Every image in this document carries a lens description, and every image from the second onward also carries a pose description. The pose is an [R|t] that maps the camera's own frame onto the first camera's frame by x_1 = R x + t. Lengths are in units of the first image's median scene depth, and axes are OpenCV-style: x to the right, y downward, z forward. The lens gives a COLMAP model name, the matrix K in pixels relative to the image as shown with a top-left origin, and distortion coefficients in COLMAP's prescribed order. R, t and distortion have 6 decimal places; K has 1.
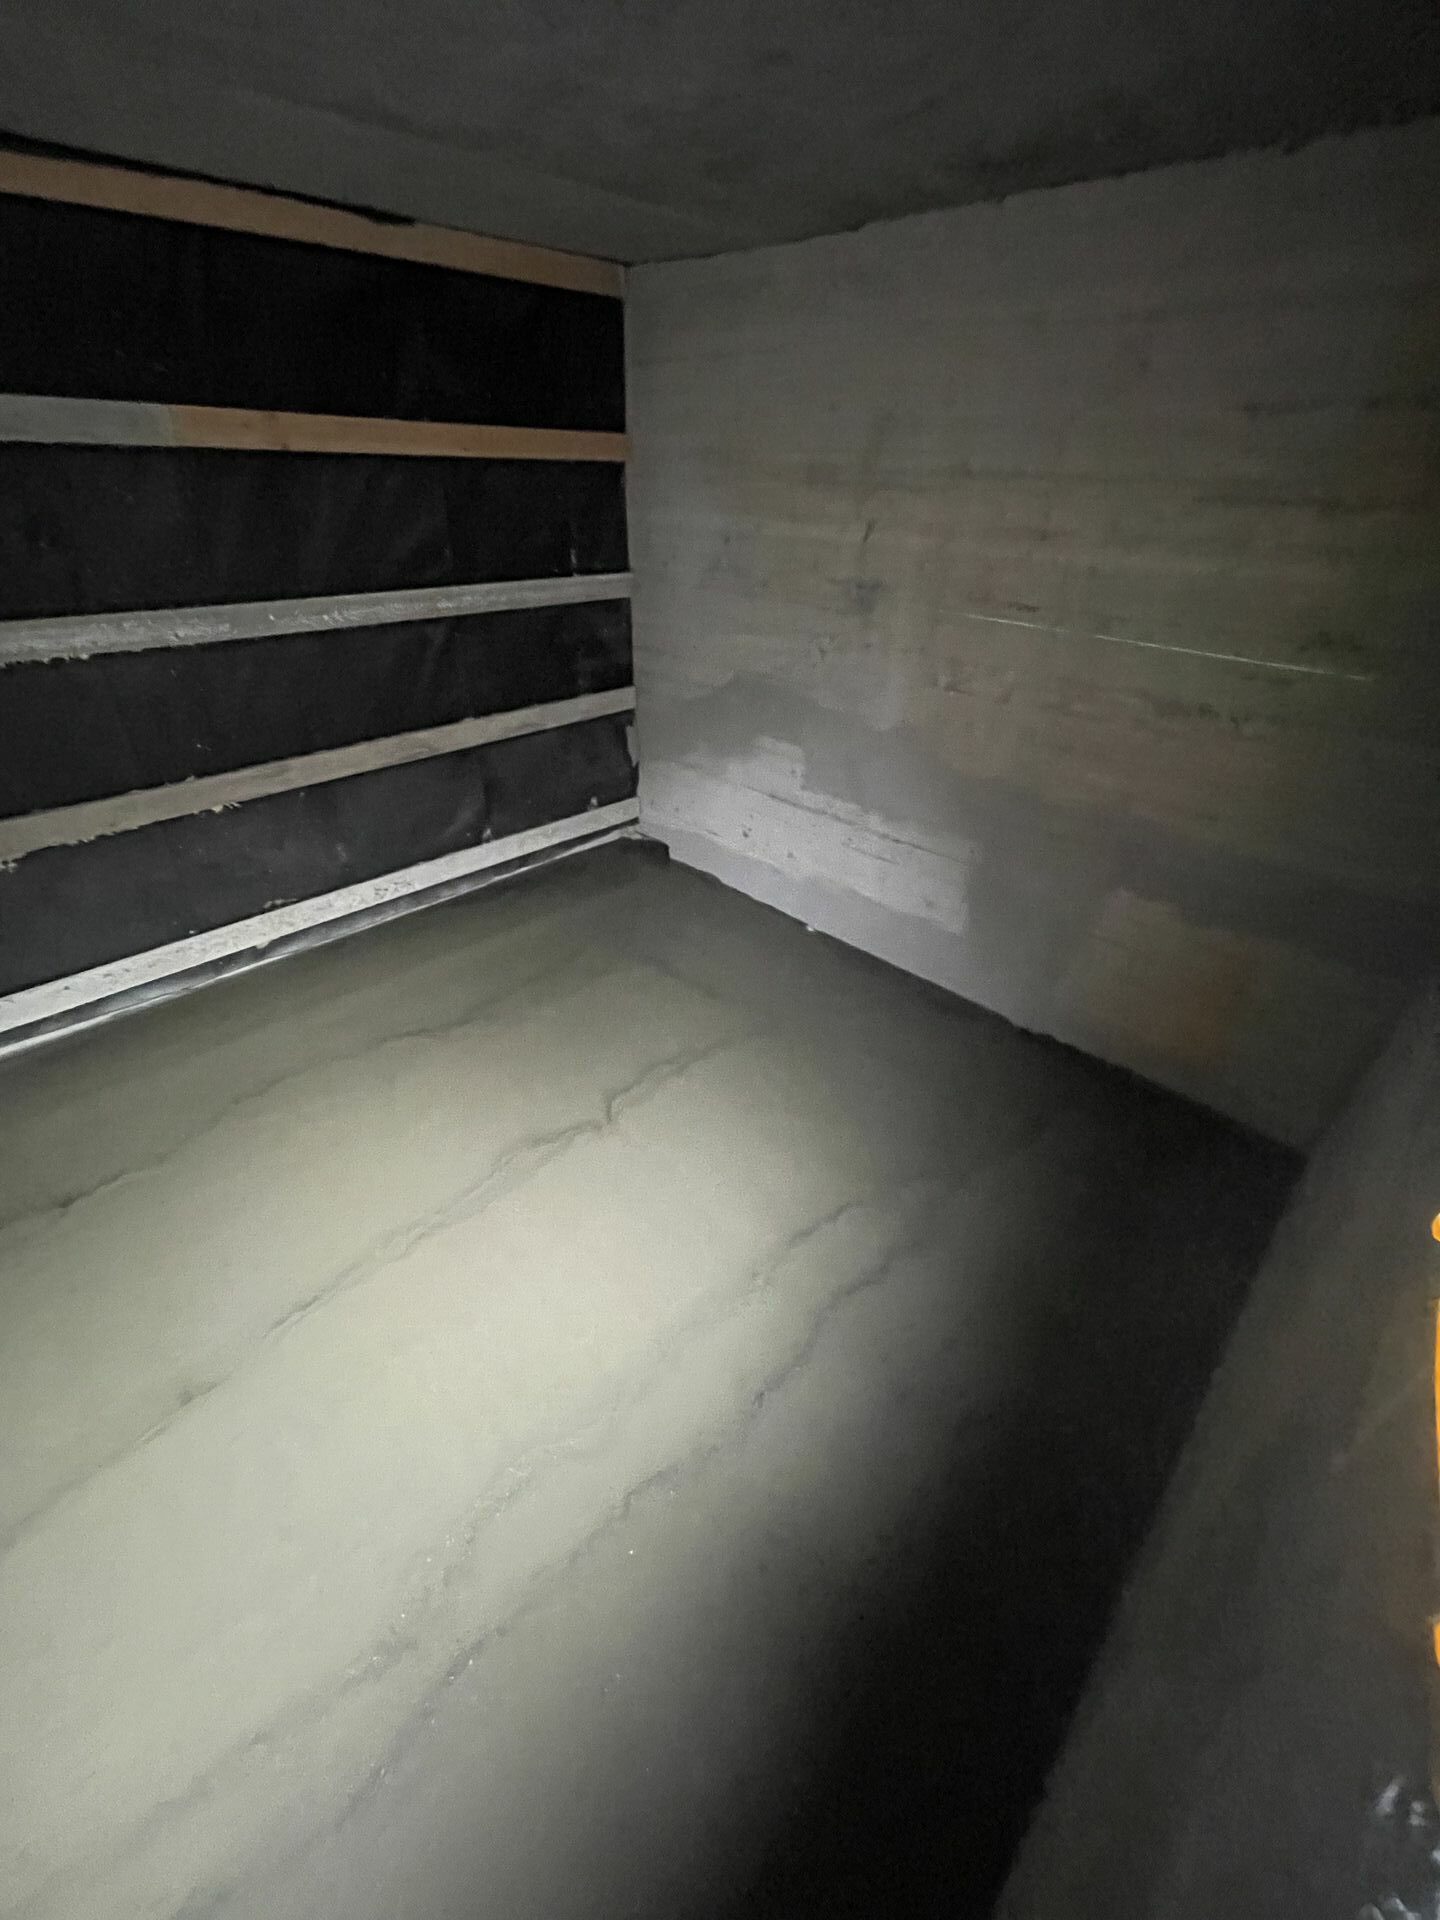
lens RADIAL K [[785.4, 0, 721.4], [0, 785.4, 946.9], [0, 0, 1]] dist [0.000934, 0.000711]
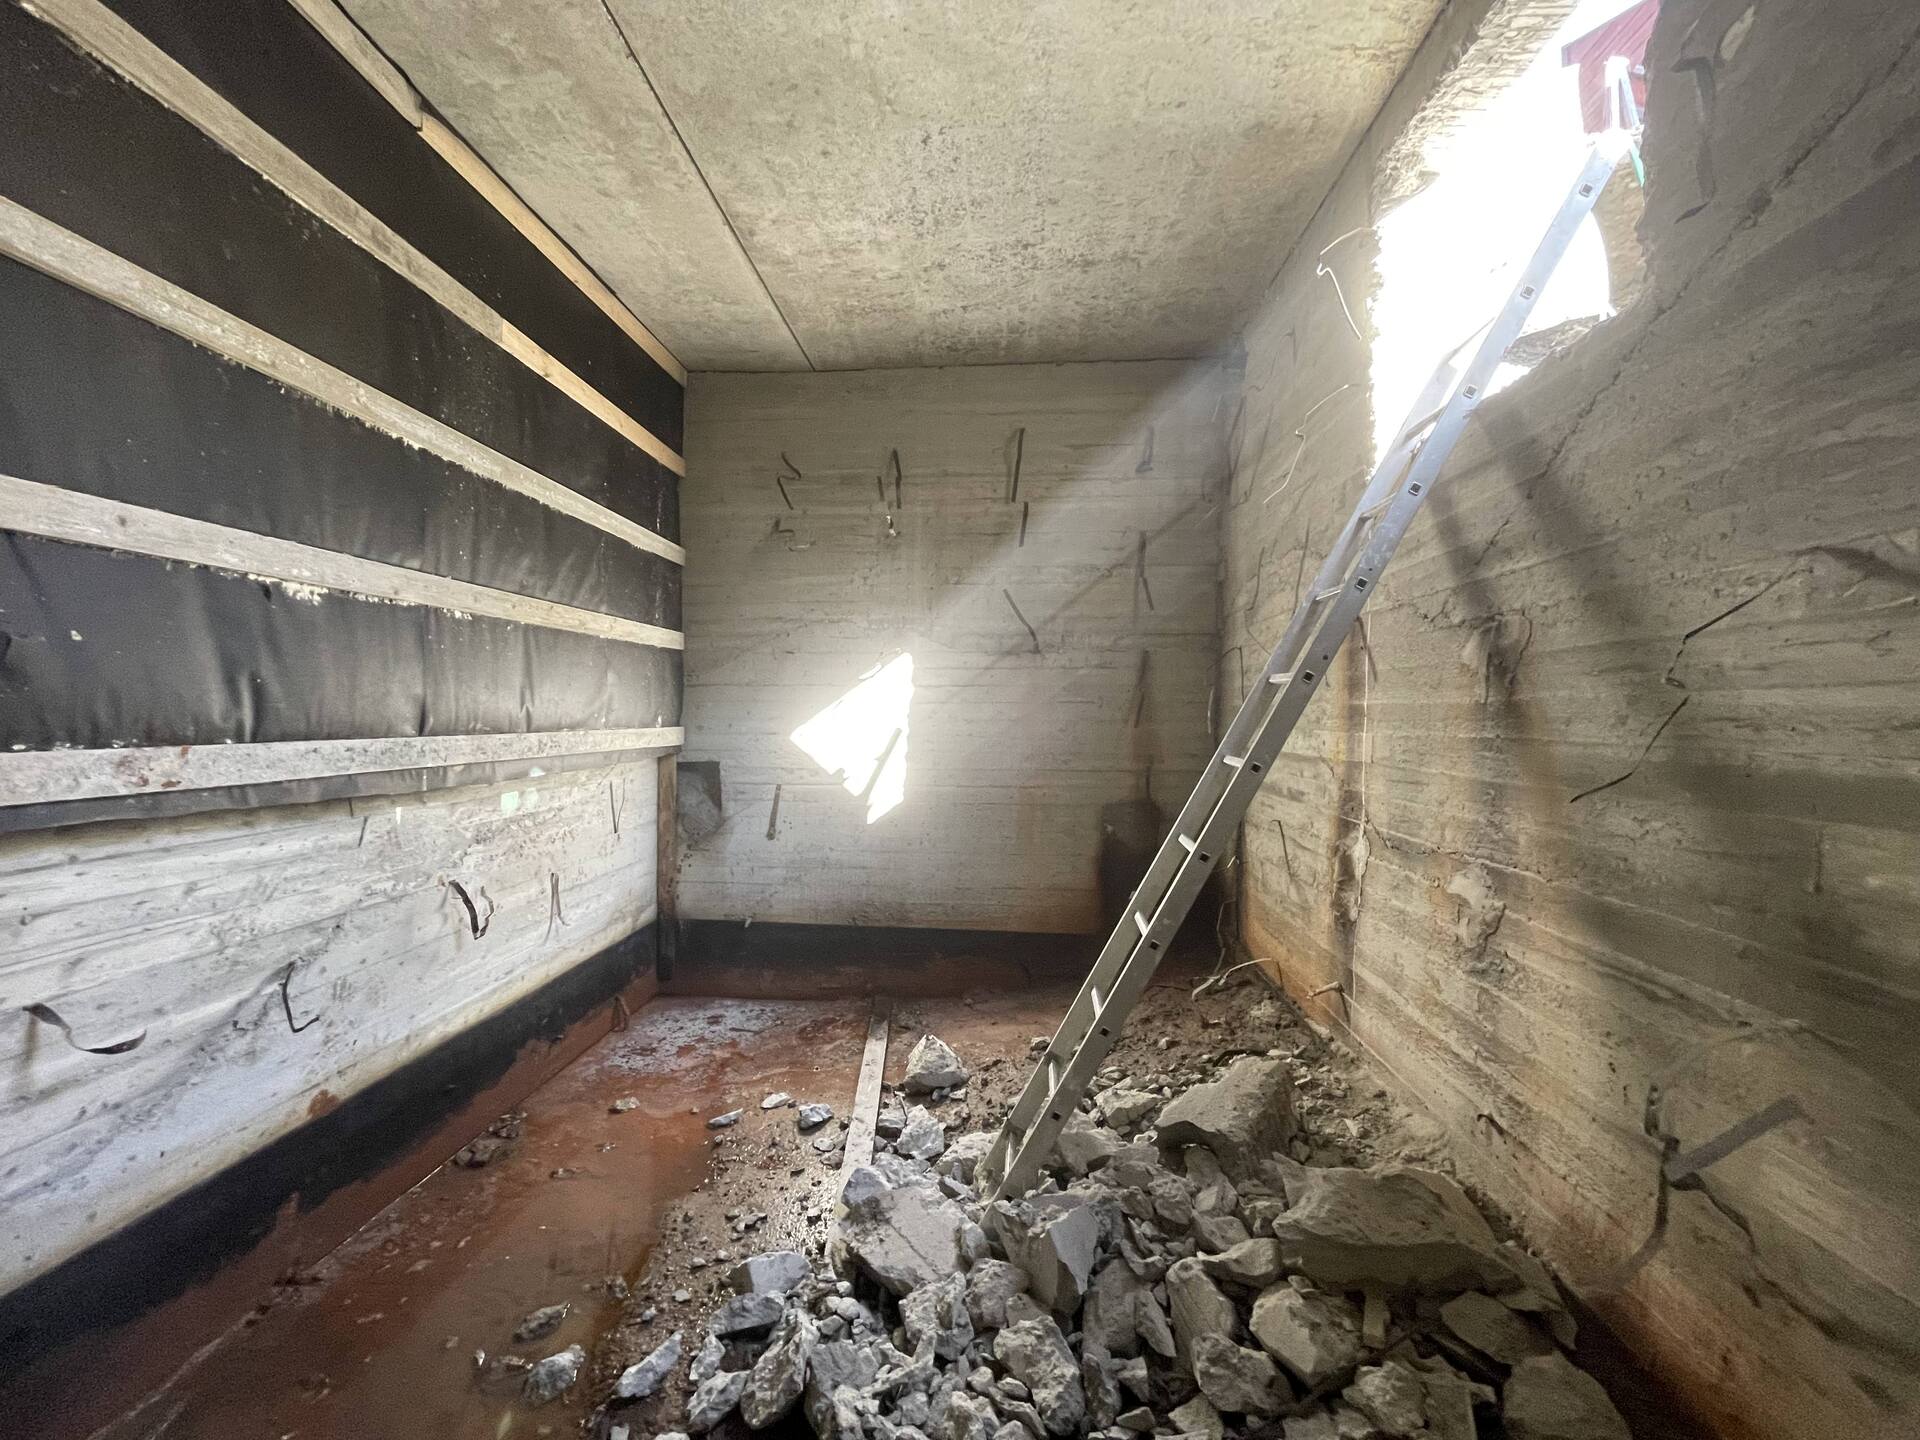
lens RADIAL K [[785.4, 0, 940.5], [0, 785.4, 720.1], [0, 0, 1]] dist [0.000934, 0.000711]
pose [[0.773656, -0.021692, 0.633234, -0.704999], [0.344738, 0.852947, -0.391966, 0.493251], [-0.531613, 0.521547, 0.667366, 0.040344]]
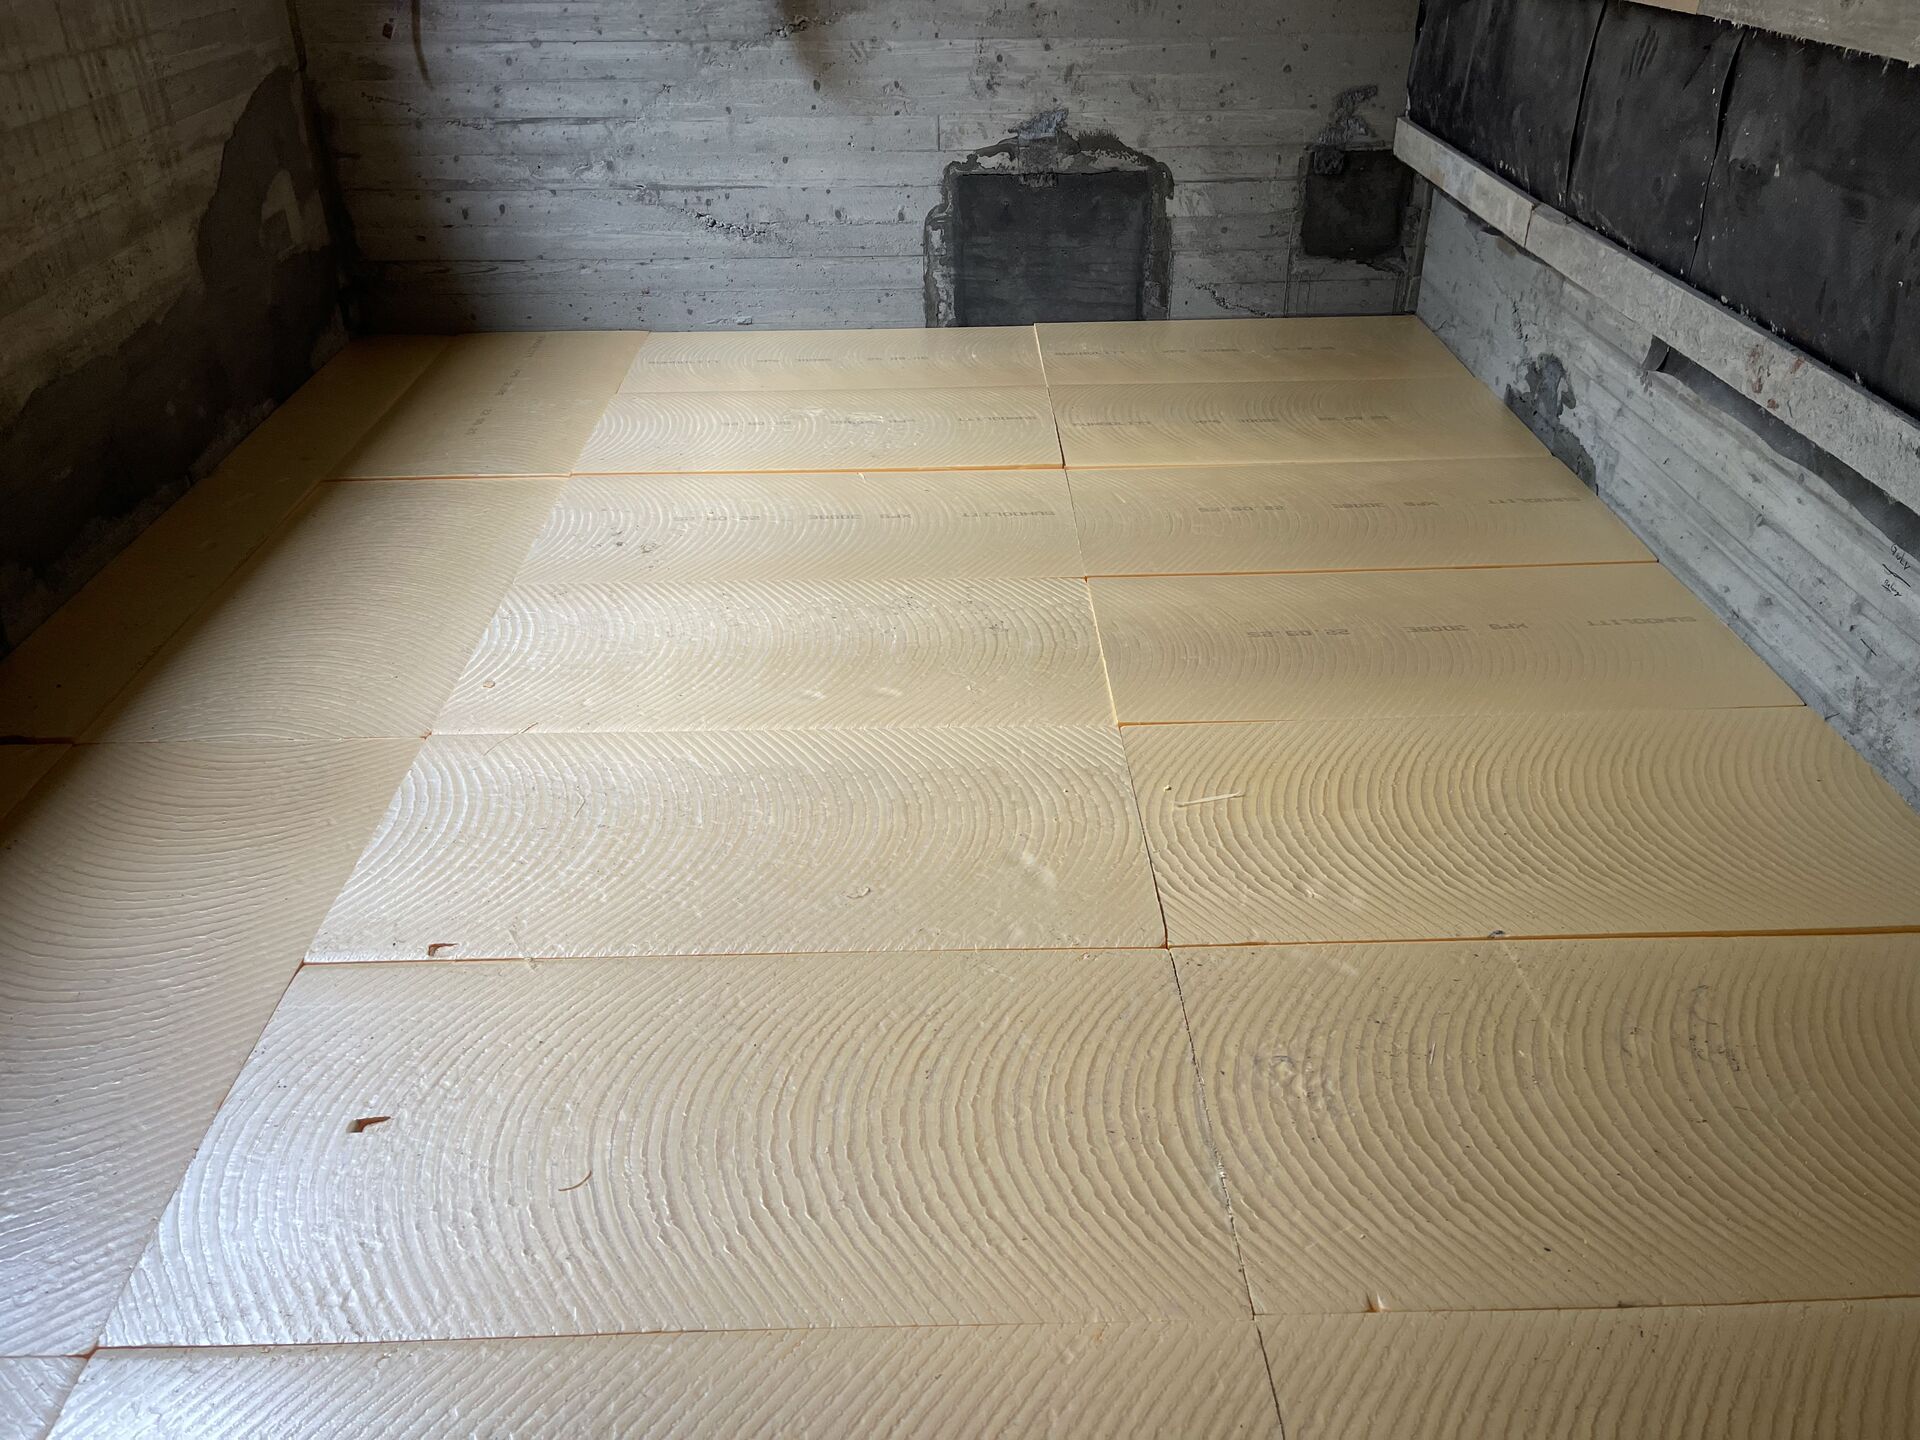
lens RADIAL K [[1429.9, 0, 960.0], [0, 1429.9, 720.0], [0, 0, 1]] dist [0.047474, -0.053283]
pose [[-0.696244, 0.354982, -0.623885, 0.048095], [-0.393111, 0.538657, 0.745193, -0.205474], [0.600590, 0.764092, -0.235489, 0.818738]]
